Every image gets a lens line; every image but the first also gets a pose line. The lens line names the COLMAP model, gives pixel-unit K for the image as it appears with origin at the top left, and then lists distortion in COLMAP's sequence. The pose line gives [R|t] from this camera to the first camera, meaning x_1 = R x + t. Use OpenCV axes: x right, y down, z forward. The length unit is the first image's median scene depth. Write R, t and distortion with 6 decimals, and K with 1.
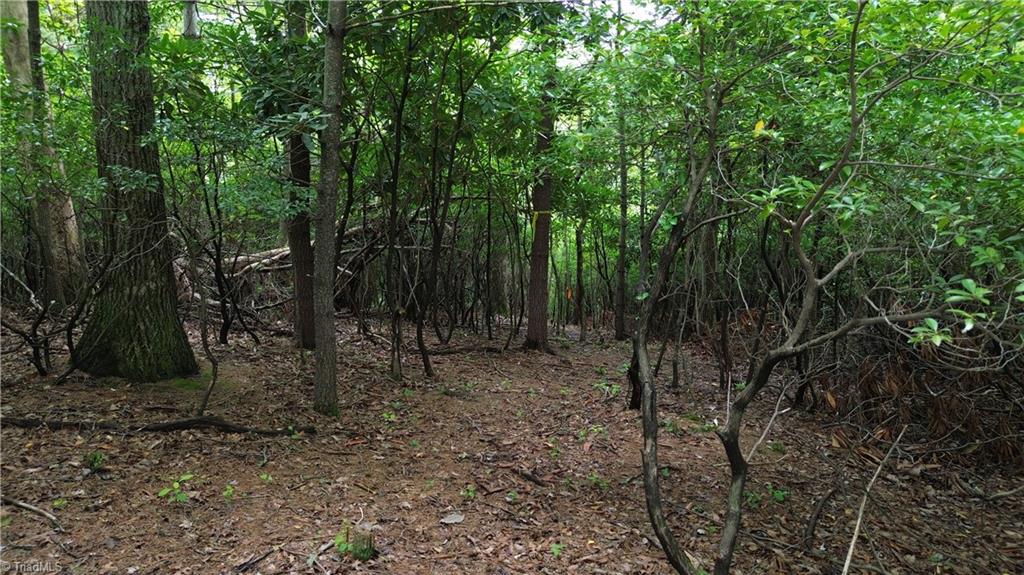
lens RADIAL K [[725.1, 0, 514.9], [0, 725.1, 288.2], [0, 0, 1]] dist [0.076754, -0.076529]
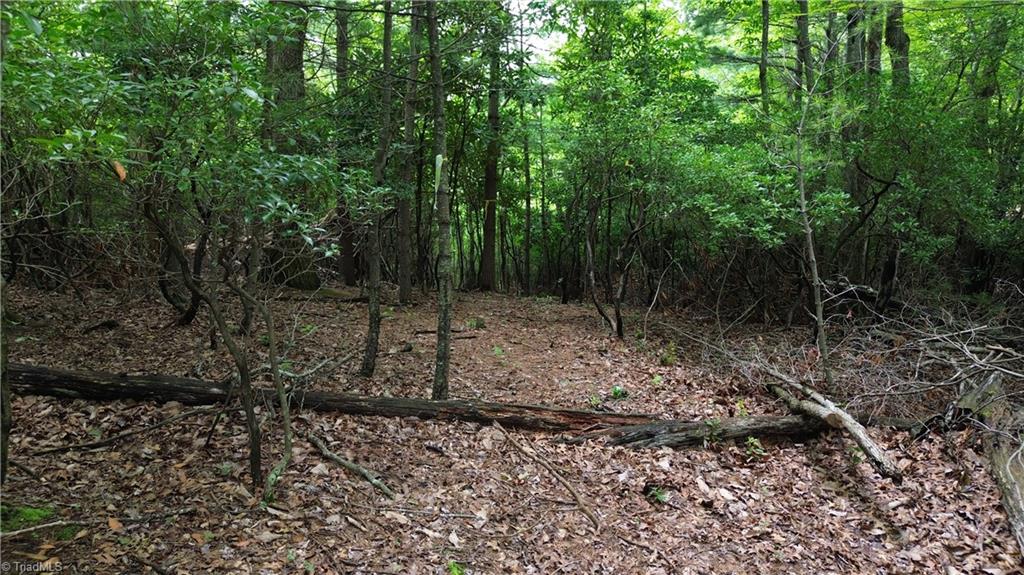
lens RADIAL K [[725.1, 0, 514.9], [0, 725.1, 288.2], [0, 0, 1]] dist [0.076754, -0.076529]
pose [[0.985599, -0.021950, 0.167666, -0.292984], [0.022077, 0.999756, 0.001109, 0.131058], [-0.167649, 0.002609, 0.985843, -0.868462]]
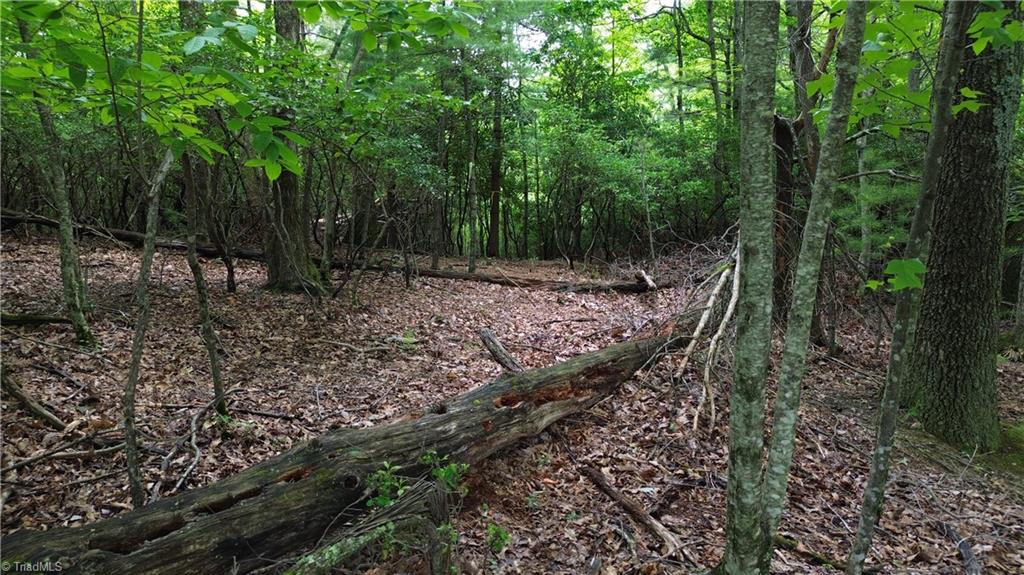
lens RADIAL K [[725.1, 0, 514.9], [0, 725.1, 288.2], [0, 0, 1]] dist [0.076754, -0.076529]
pose [[0.986808, -0.025584, 0.159859, -0.420929], [0.025572, 0.999671, 0.002130, 0.285914], [-0.159861, 0.001986, 0.987138, -1.814343]]
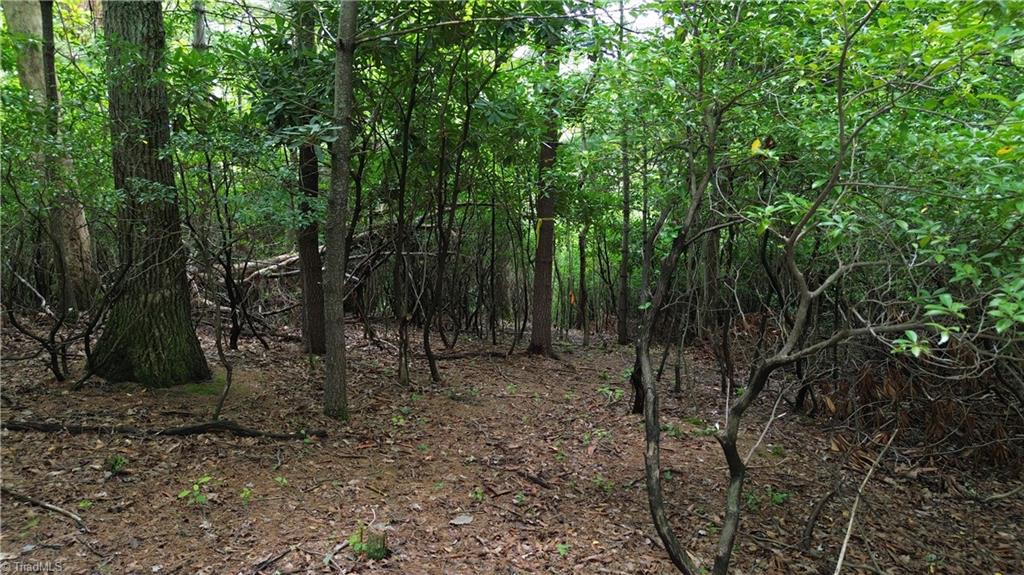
lens RADIAL K [[725.1, 0, 514.9], [0, 725.1, 288.2], [0, 0, 1]] dist [0.076754, -0.076529]
pose [[0.999993, -0.000997, -0.003546, -0.004091], [0.000978, 0.999986, -0.005163, -0.004743], [0.003551, 0.005159, 0.999980, -0.024075]]
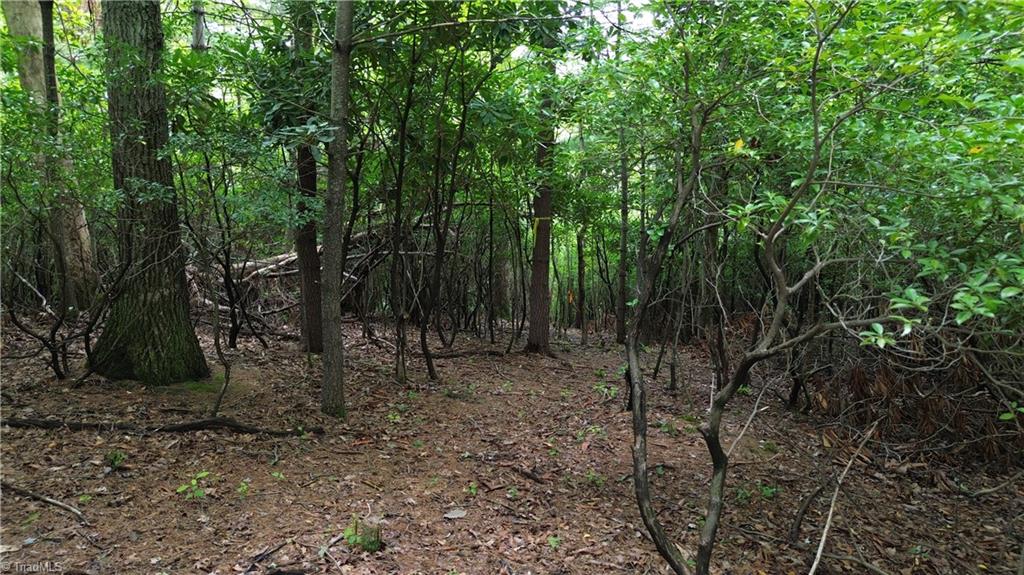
lens RADIAL K [[725.1, 0, 514.9], [0, 725.1, 288.2], [0, 0, 1]] dist [0.076754, -0.076529]
pose [[0.999986, -0.002725, -0.004464, 0.004048], [0.002702, 0.999984, -0.004957, -0.002585], [0.004477, 0.004945, 0.999978, -0.035799]]
